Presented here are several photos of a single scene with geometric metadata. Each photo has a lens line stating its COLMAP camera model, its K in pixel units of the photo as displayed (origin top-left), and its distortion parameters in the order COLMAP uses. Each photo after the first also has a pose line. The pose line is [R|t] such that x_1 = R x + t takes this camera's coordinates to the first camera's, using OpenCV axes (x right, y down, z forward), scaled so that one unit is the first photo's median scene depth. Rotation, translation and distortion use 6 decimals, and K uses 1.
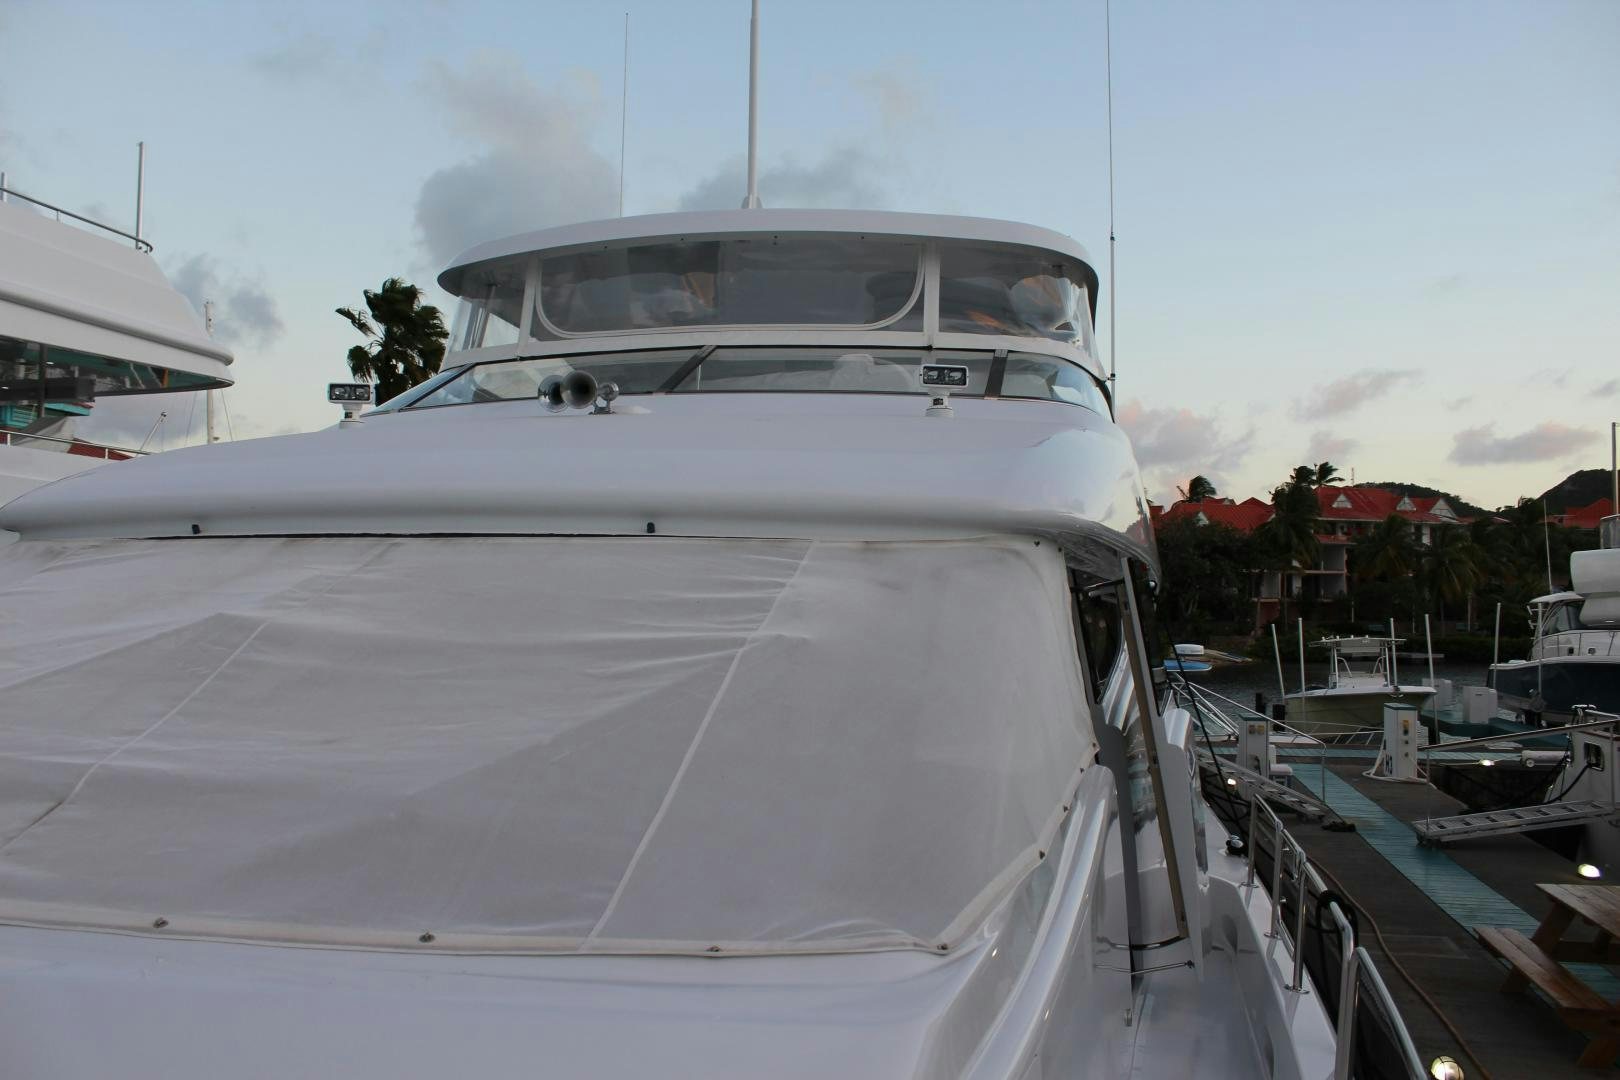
lens RADIAL K [[1406.1, 0, 809.9], [0, 1406.1, 509.2], [0, 0, 1]] dist [-0.202613, 0.213019]
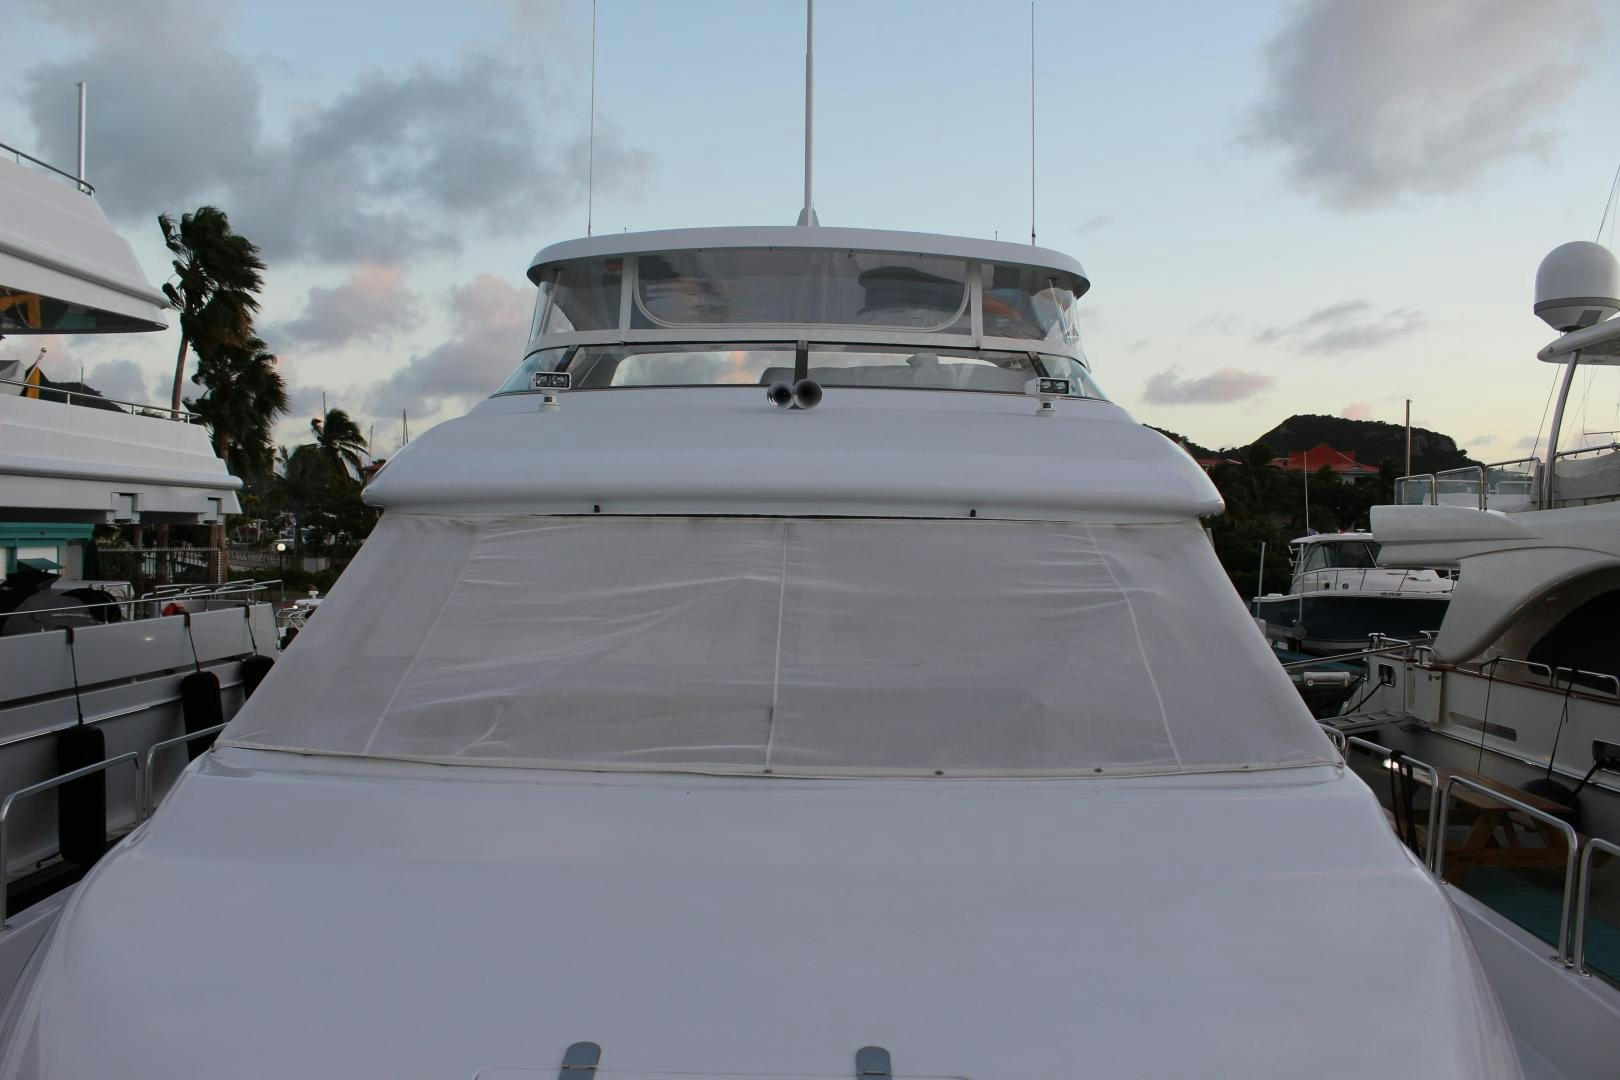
lens RADIAL K [[1393.2, 0, 810.0], [0, 1393.2, 540.0], [0, 0, 1]] dist [-0.228665, 0.457880]
pose [[0.983632, 0.003790, 0.180150, -0.147953], [-0.016828, 0.997341, 0.070900, -0.015919], [-0.179402, -0.072772, 0.981081, -0.100752]]
